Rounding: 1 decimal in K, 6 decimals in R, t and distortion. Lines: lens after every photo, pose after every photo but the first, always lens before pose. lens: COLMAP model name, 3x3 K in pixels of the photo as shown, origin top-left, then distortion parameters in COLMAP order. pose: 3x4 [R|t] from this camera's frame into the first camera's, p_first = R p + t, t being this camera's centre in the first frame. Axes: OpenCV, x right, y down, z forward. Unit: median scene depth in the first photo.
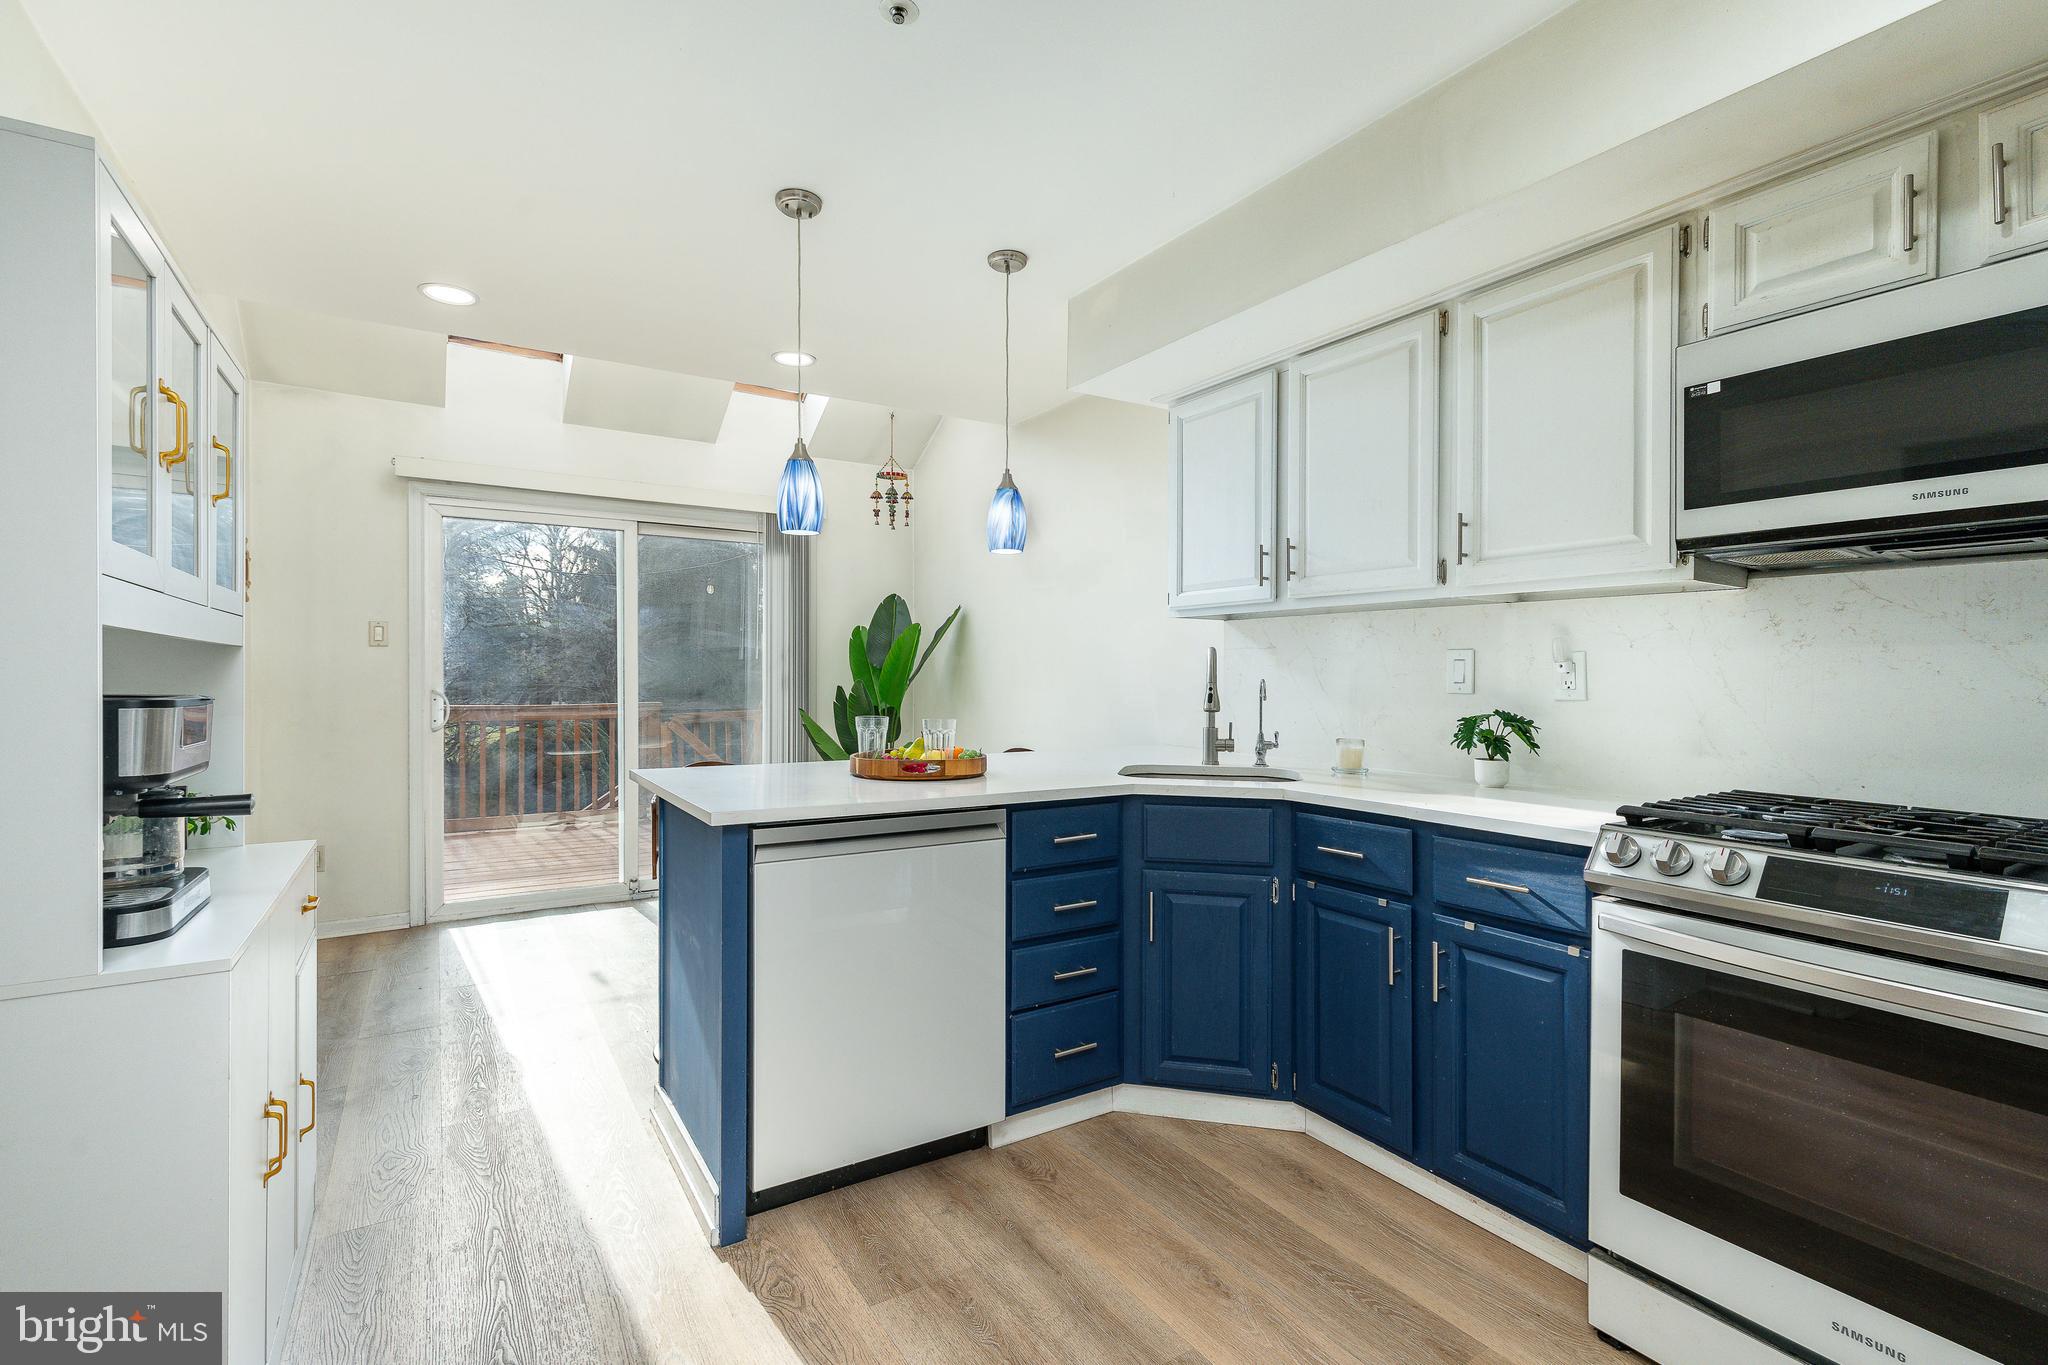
lens RADIAL K [[901.2, 0, 1048.0], [0, 901.2, 677.3], [0, 0, 1]] dist [0.012280, -0.001941]
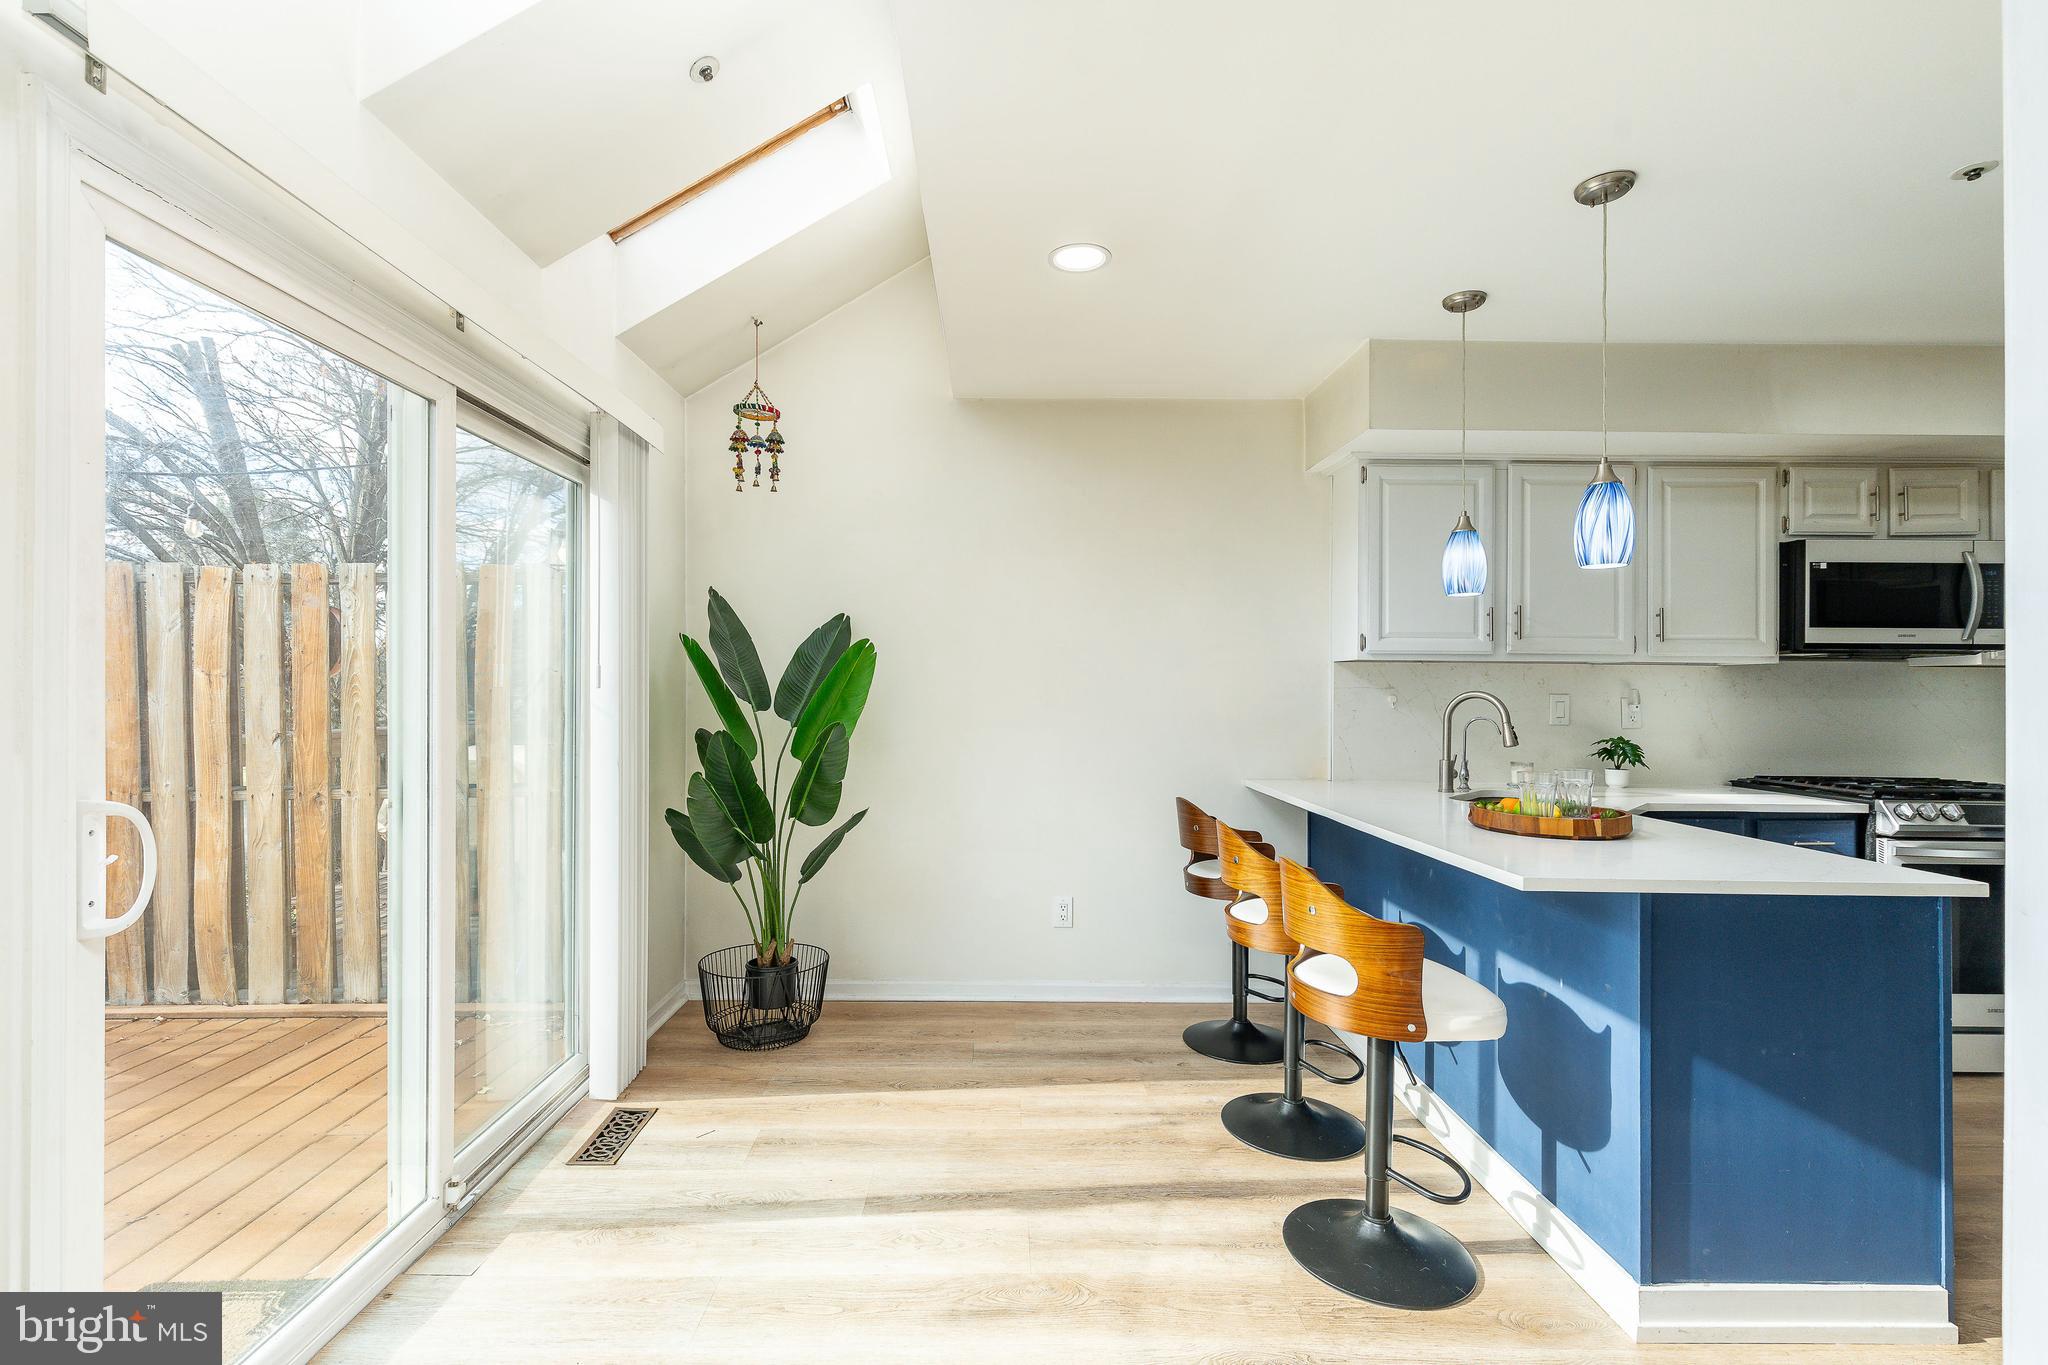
lens RADIAL K [[901.2, 0, 1034.7], [0, 901.2, 684.1], [0, 0, 1]] dist [0.012280, -0.001941]
pose [[0.543821, 0.001929, 0.839199, -1.517130], [-0.000477, 0.999998, -0.001990, -0.055929], [-0.839201, 0.000682, 0.543821, 1.159829]]
